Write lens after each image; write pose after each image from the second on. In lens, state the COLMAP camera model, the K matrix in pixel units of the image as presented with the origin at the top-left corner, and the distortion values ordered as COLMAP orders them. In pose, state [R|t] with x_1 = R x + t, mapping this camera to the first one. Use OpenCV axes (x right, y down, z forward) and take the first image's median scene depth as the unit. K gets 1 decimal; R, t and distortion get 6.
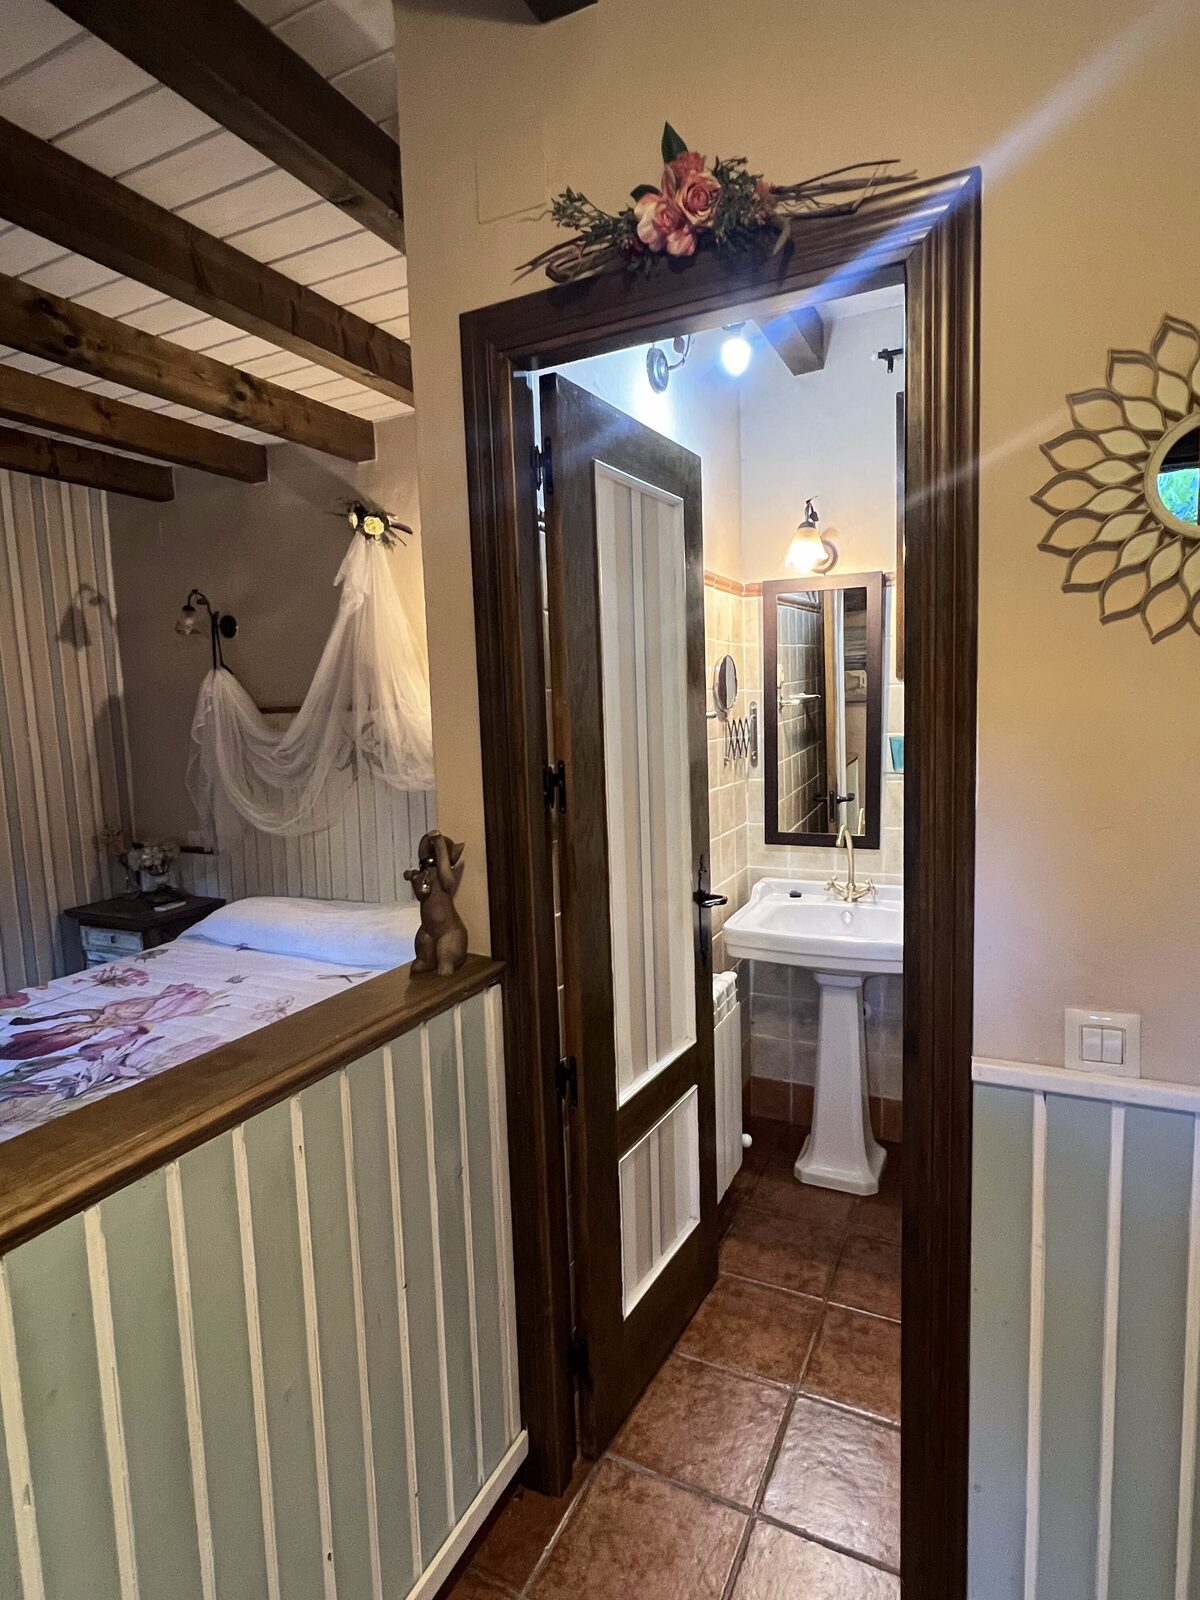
lens RADIAL K [[854.5, 0, 588.5], [0, 854.5, 803.7], [0, 0, 1]] dist [0.007565, -0.000814]
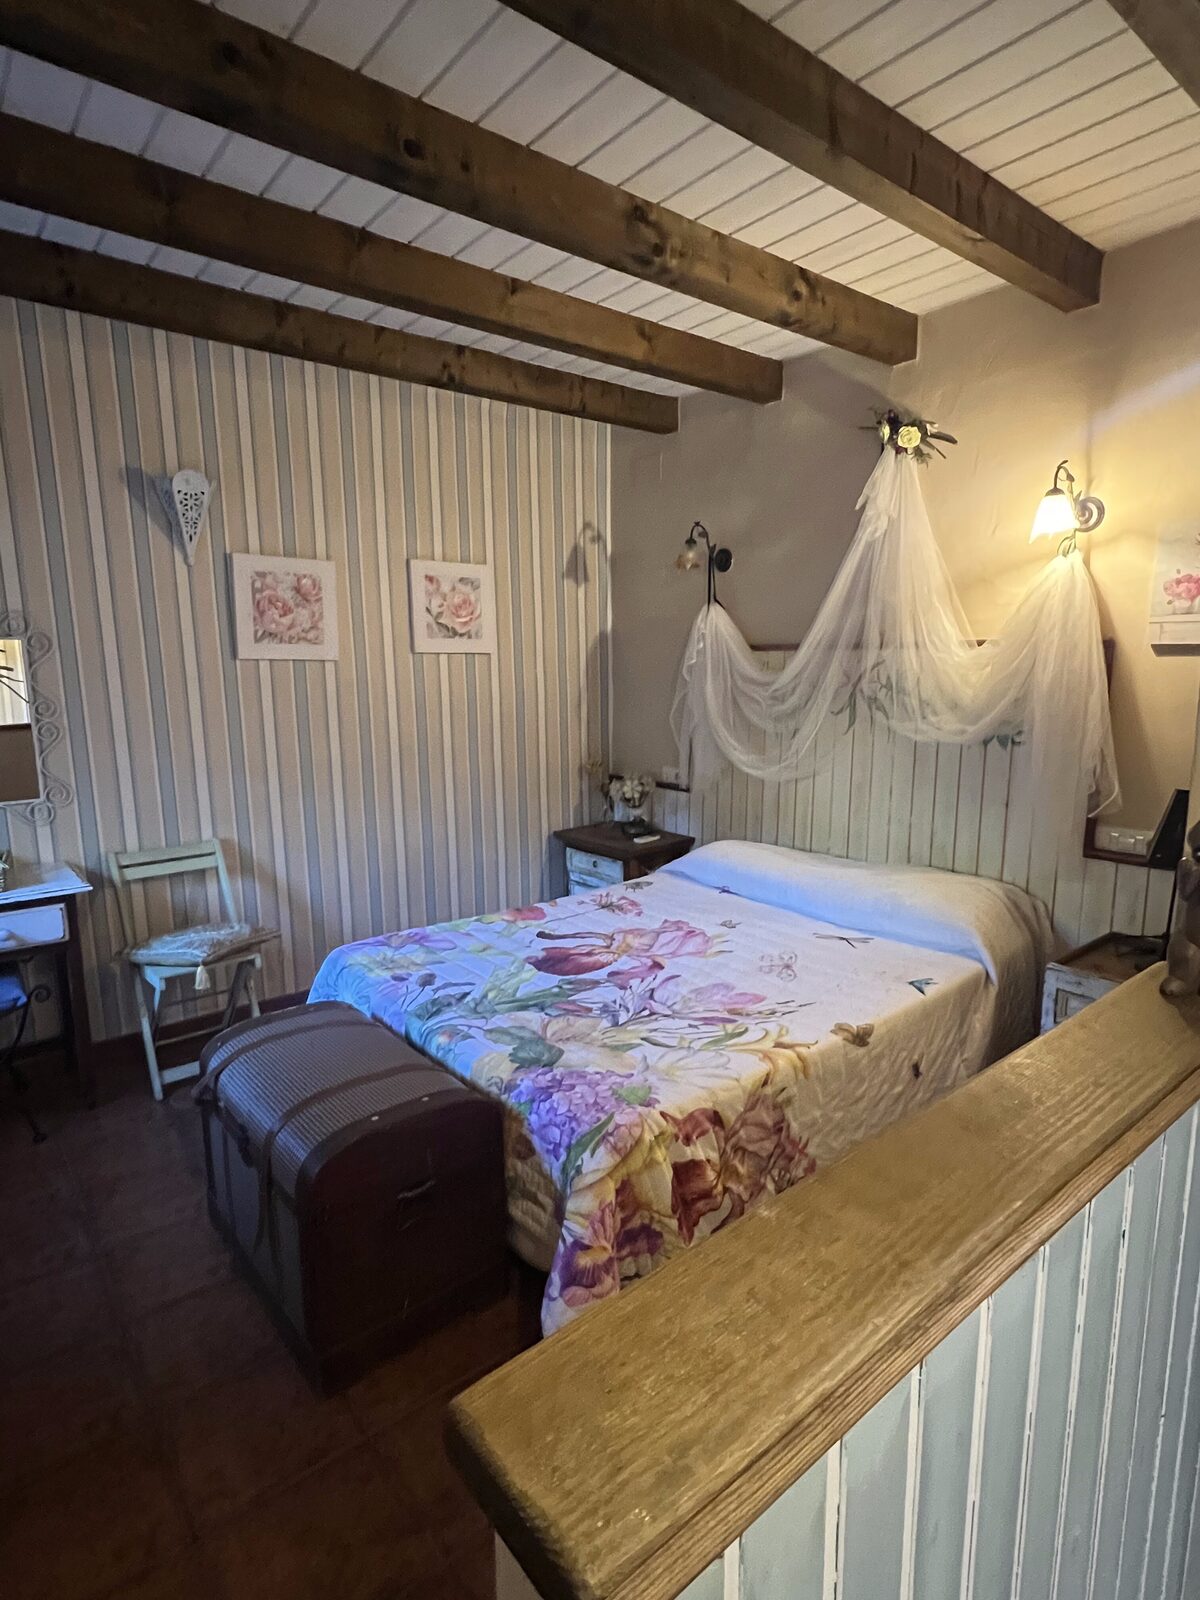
lens RADIAL K [[854.5, 0, 603.3], [0, 854.5, 802.5], [0, 0, 1]] dist [0.007565, -0.000814]
pose [[0.911603, 0.093061, -0.400399, -0.168463], [-0.069490, 0.994906, 0.073026, 0.006915], [0.405155, -0.038747, 0.913426, 0.061463]]
